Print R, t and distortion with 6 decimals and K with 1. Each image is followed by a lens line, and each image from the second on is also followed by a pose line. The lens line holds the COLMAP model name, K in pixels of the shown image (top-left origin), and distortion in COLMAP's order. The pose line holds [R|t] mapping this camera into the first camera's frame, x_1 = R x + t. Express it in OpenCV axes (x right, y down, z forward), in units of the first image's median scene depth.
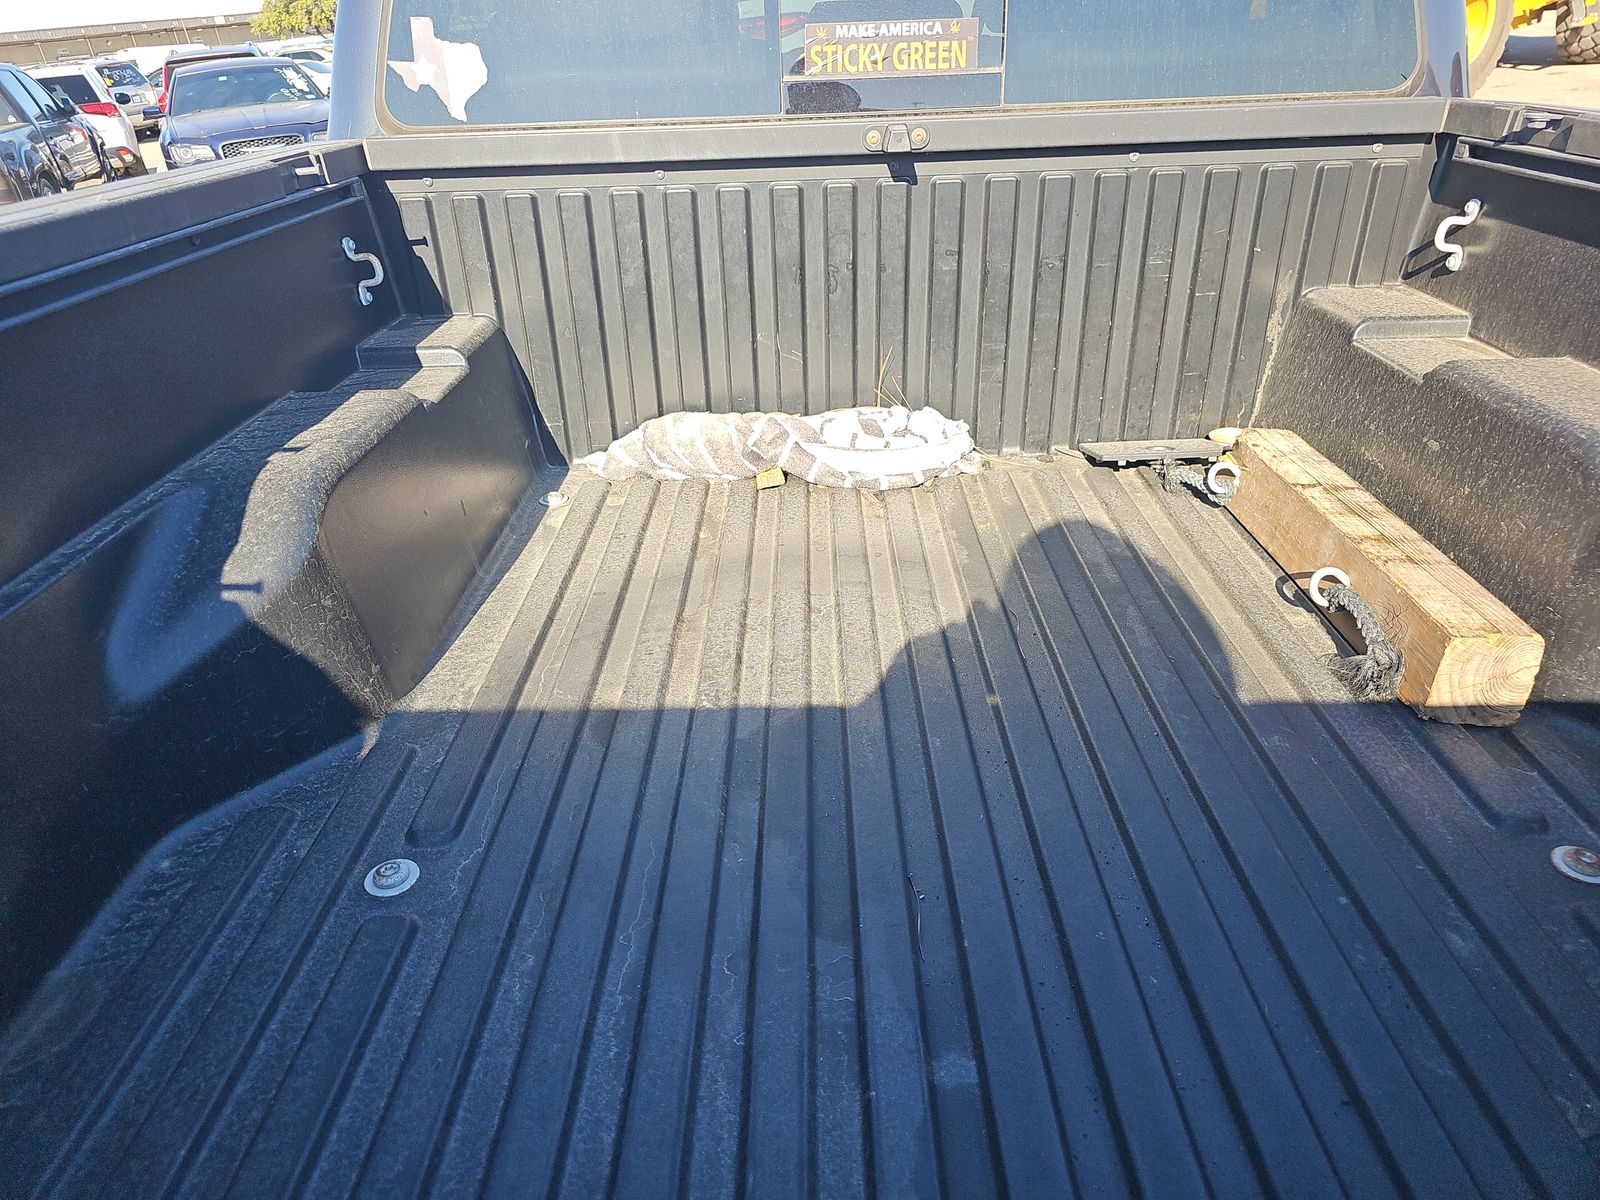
lens RADIAL K [[1063.2, 0, 774.9], [0, 1063.2, 607.3], [0, 0, 1]] dist [0.001471, 0.000052]
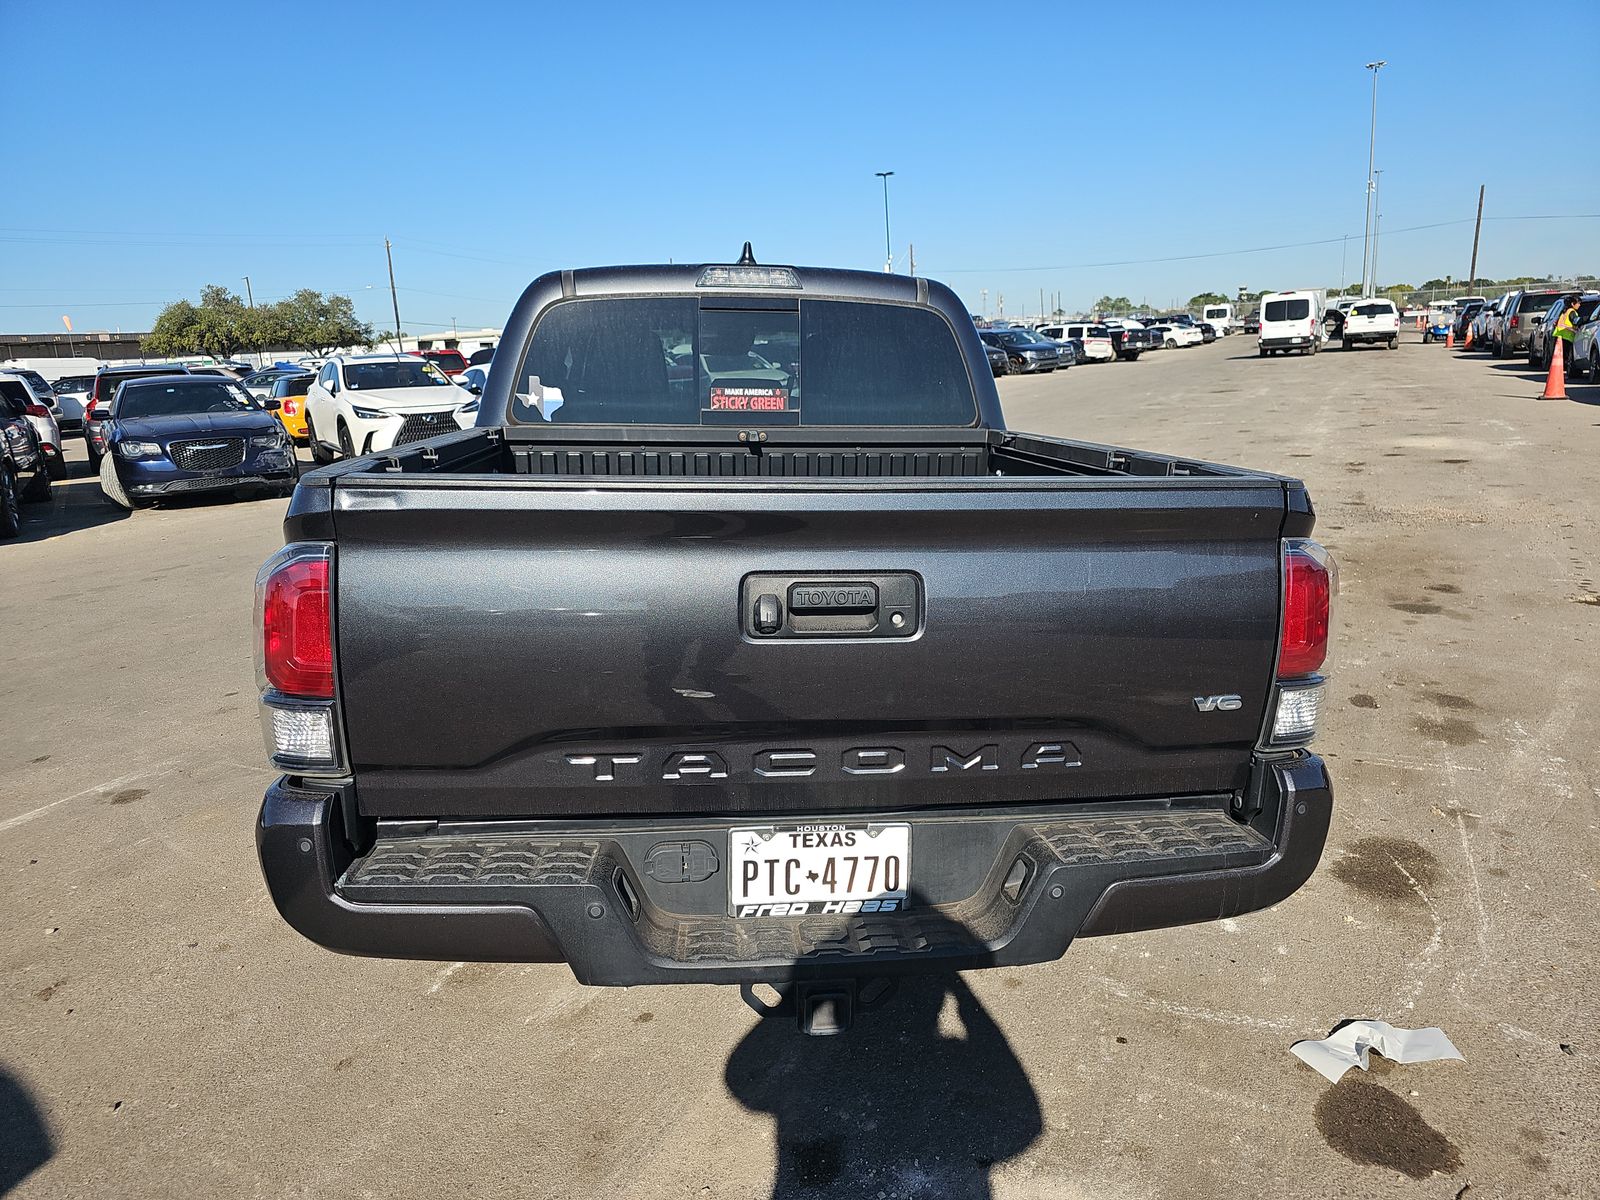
lens RADIAL K [[1067.8, 0, 803.1], [0, 1067.8, 577.3], [0, 0, 1]] dist [0.011704, -0.003617]
pose [[0.988769, 0.020102, 0.148095, -0.102563], [0.026219, 0.952214, -0.304304, 0.501495], [-0.147135, 0.304769, 0.940993, -0.986017]]
